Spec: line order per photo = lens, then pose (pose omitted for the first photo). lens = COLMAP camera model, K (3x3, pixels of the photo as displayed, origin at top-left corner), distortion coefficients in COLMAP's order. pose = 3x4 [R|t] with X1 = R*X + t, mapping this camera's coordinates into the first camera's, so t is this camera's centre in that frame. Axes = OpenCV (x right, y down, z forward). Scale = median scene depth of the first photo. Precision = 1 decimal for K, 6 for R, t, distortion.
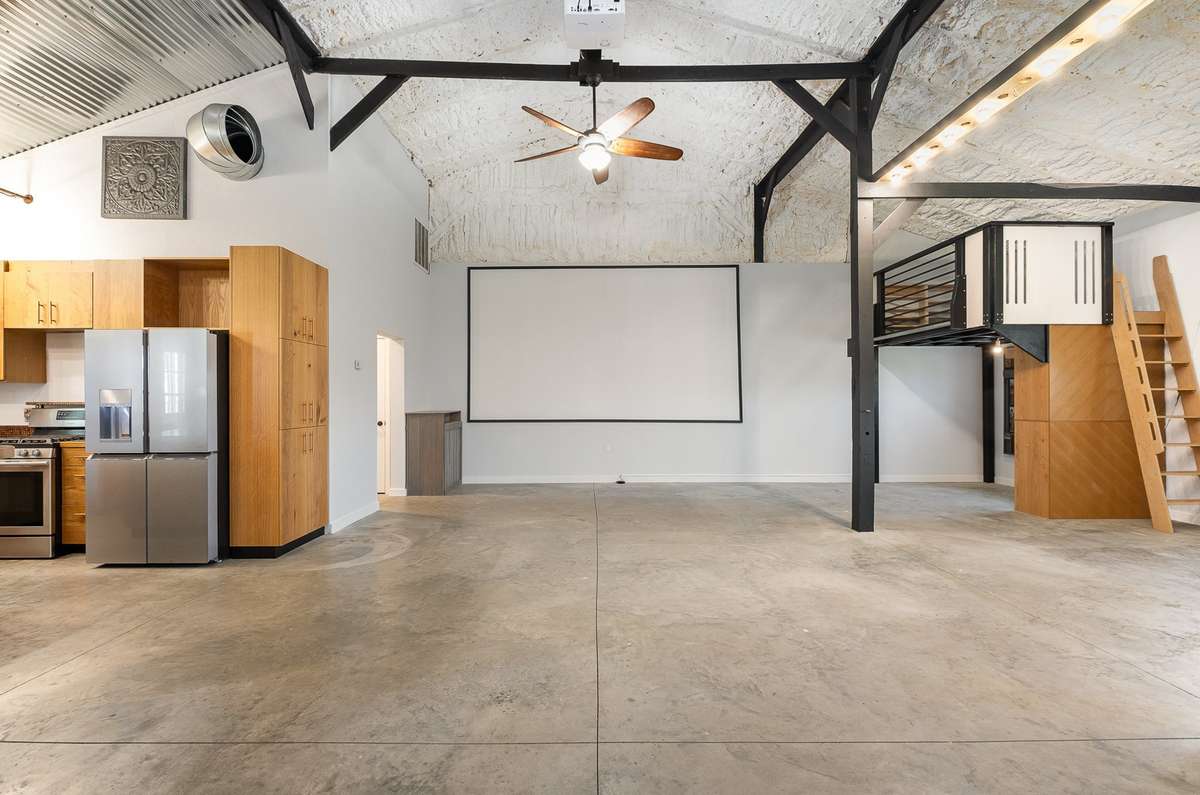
lens RADIAL K [[527.8, 0, 600.3], [0, 527.8, 399.0], [0, 0, 1]] dist [0.001393, -0.001663]
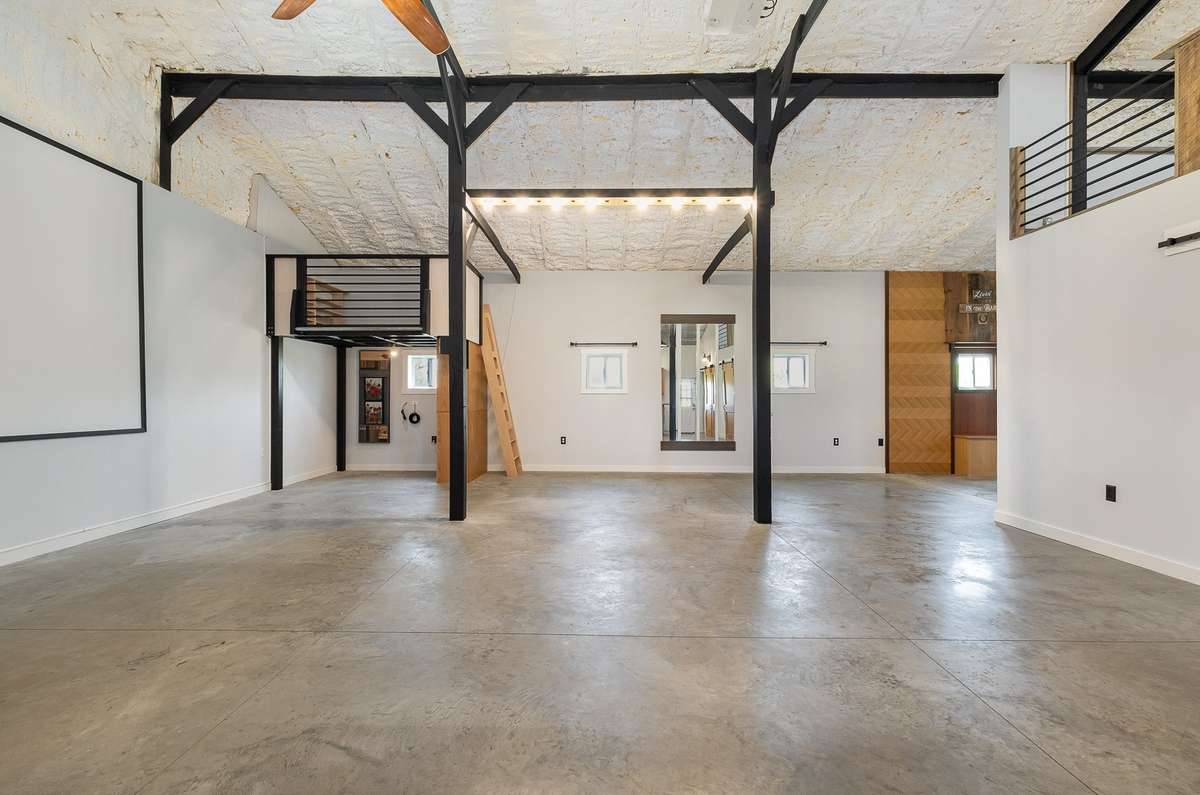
lens RADIAL K [[527.8, 0, 599.4], [0, 527.8, 393.8], [0, 0, 1]] dist [0.001393, -0.001663]
pose [[0.025268, 0.005205, 0.999667, -0.479218], [-0.003716, 0.999980, -0.005113, 0.001063], [-0.999674, -0.003586, 0.025287, 0.595410]]
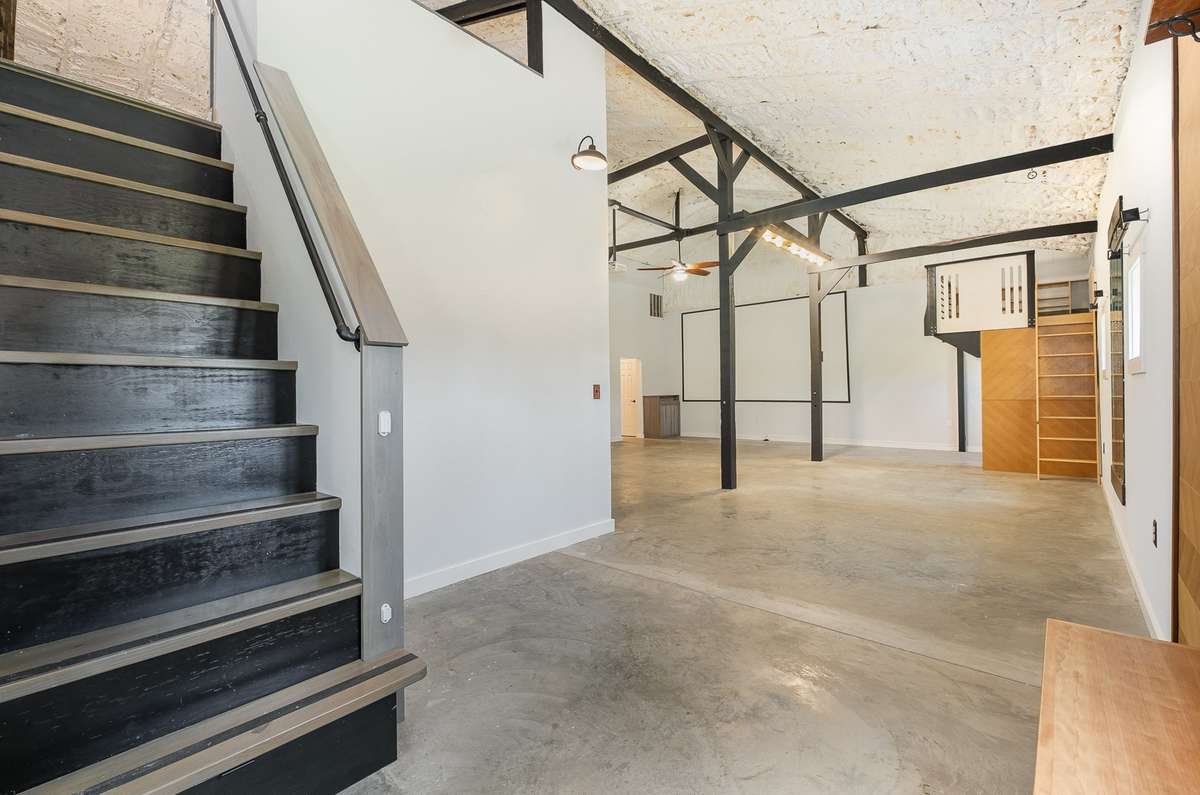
lens RADIAL K [[527.8, 0, 601.7], [0, 527.8, 388.5], [0, 0, 1]] dist [0.001393, -0.001663]
pose [[0.756242, -0.009118, -0.654229, 0.938429], [0.012307, 0.999924, 0.000290, -0.002527], [0.654176, -0.008271, 0.756297, -0.676381]]
